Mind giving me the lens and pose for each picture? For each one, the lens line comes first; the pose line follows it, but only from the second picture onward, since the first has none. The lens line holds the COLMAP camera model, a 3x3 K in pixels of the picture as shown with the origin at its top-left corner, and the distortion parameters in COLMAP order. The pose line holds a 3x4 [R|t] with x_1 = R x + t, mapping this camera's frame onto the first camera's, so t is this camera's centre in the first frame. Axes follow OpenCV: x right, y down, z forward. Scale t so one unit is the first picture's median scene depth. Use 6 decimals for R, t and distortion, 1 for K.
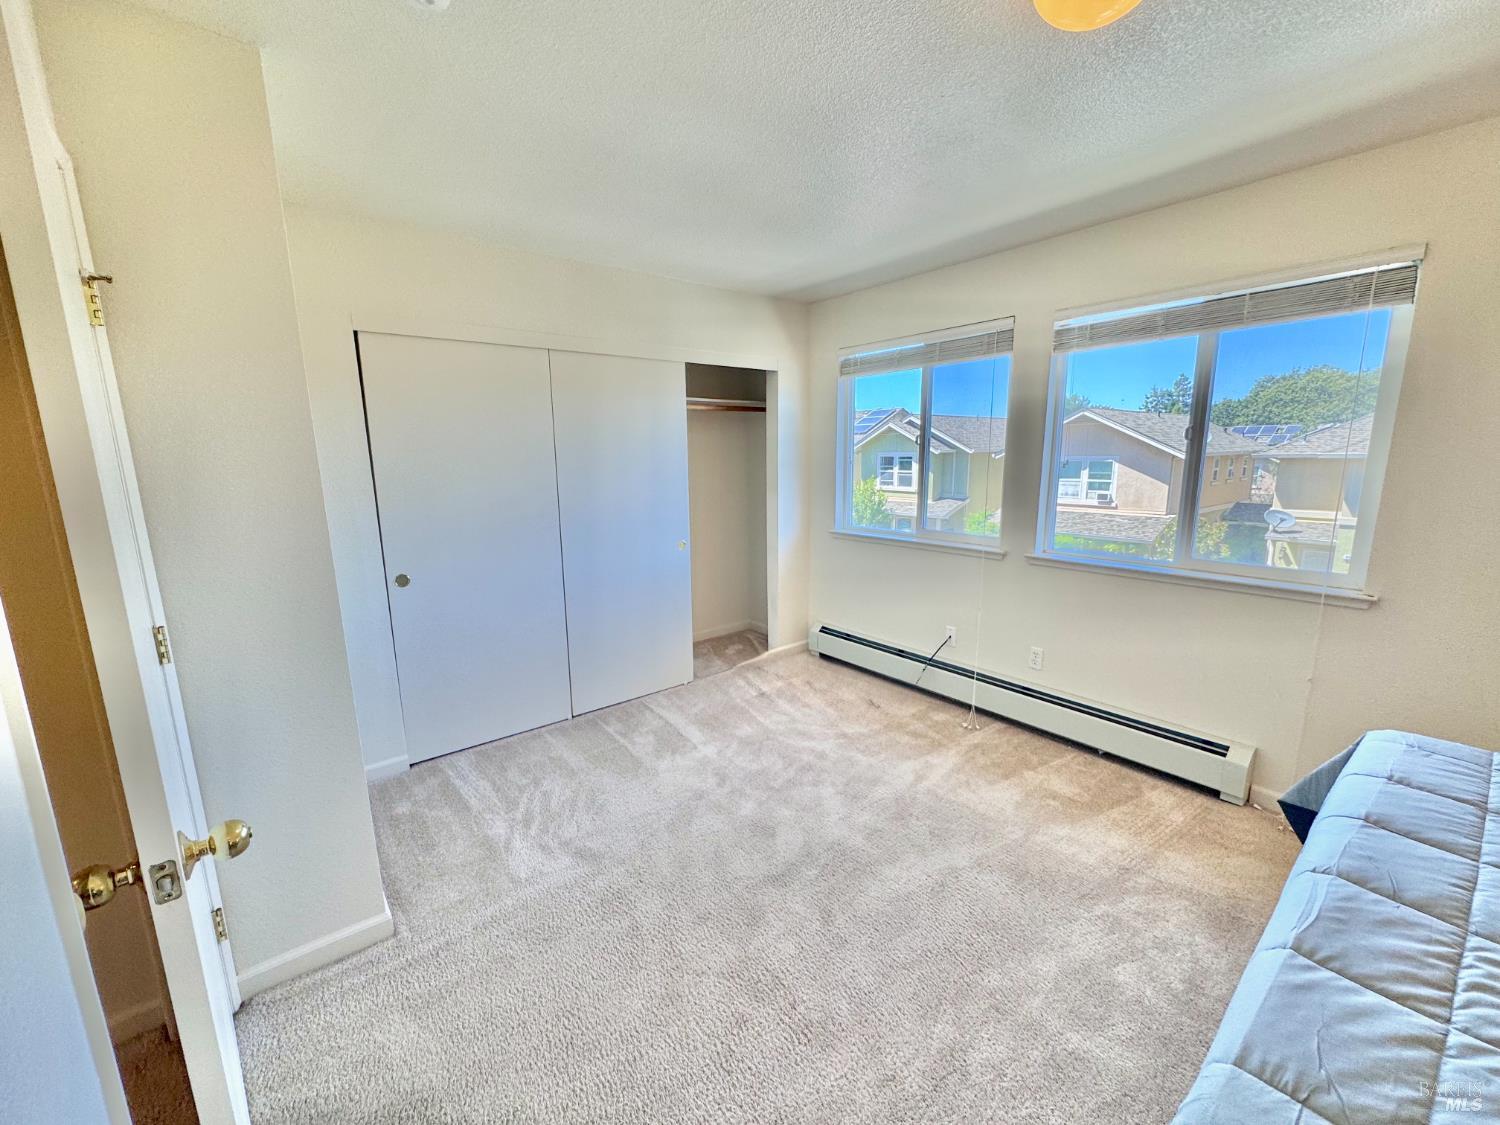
lens RADIAL K [[600.2, 0, 748.9], [0, 600.2, 565.6], [0, 0, 1]] dist [0.002417, 0.000284]
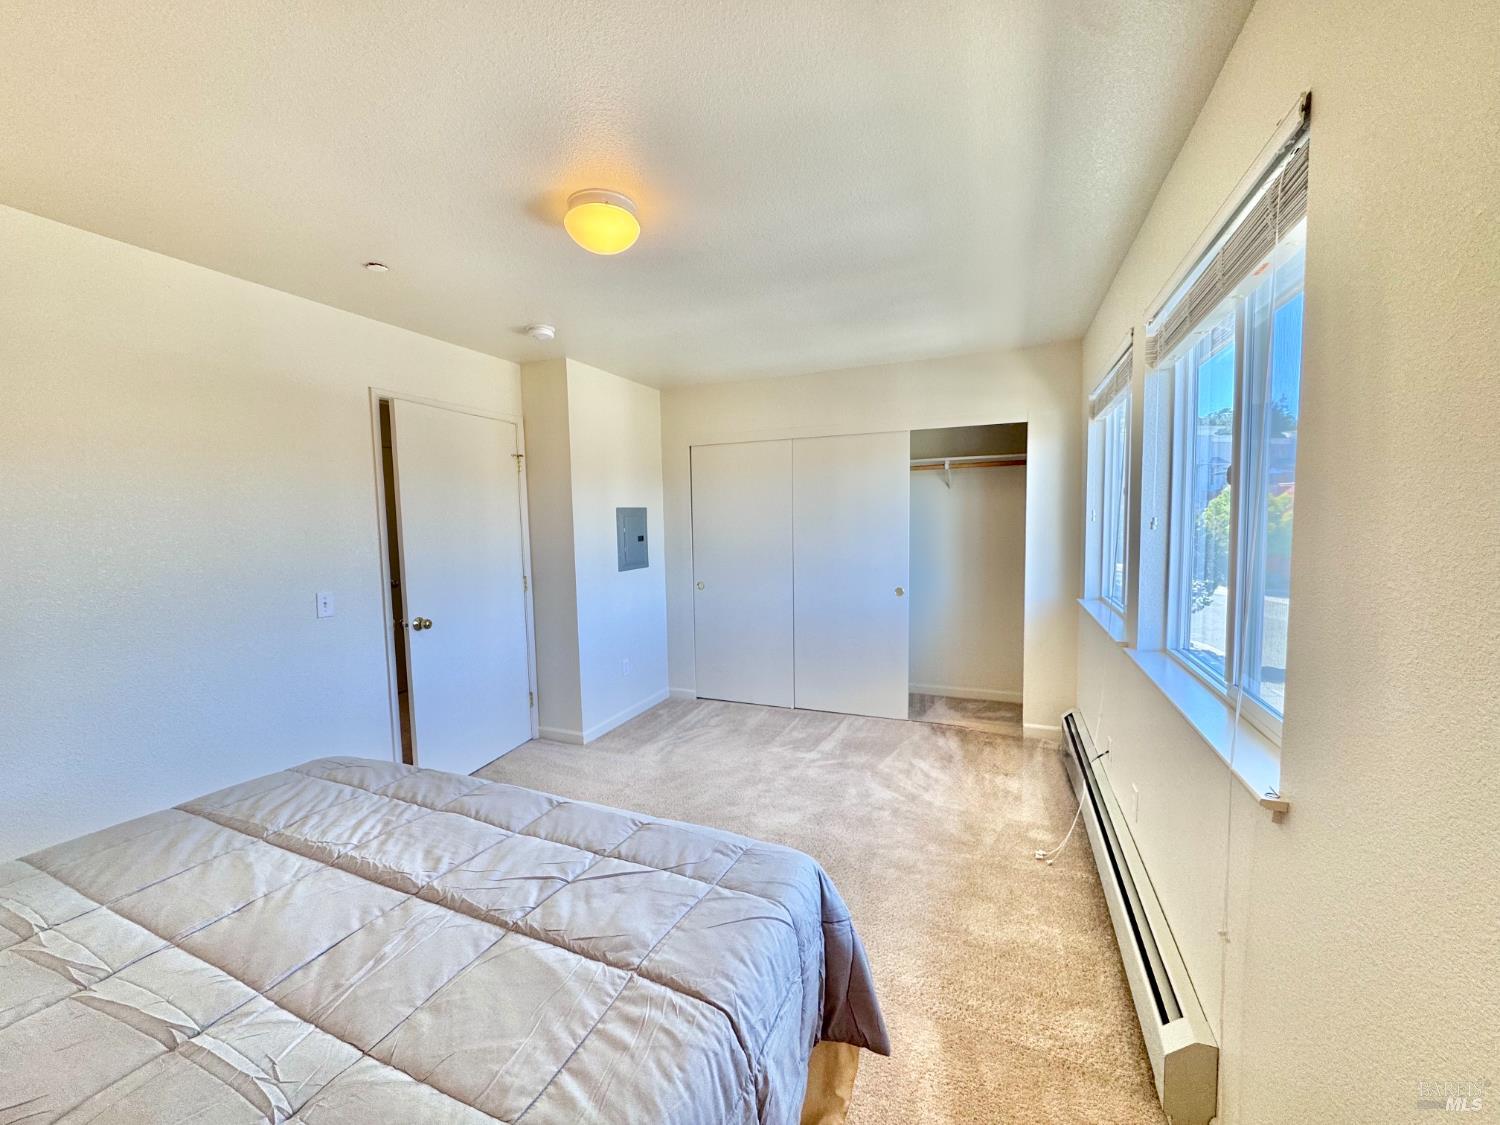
lens RADIAL K [[600.2, 0, 745.1], [0, 600.2, 562.1], [0, 0, 1]] dist [0.002417, 0.000284]
pose [[0.468039, 0.064672, -0.881338, 0.825499], [-0.150074, 0.988649, -0.007151, -0.041243], [0.870872, 0.135613, 0.472432, 0.245792]]
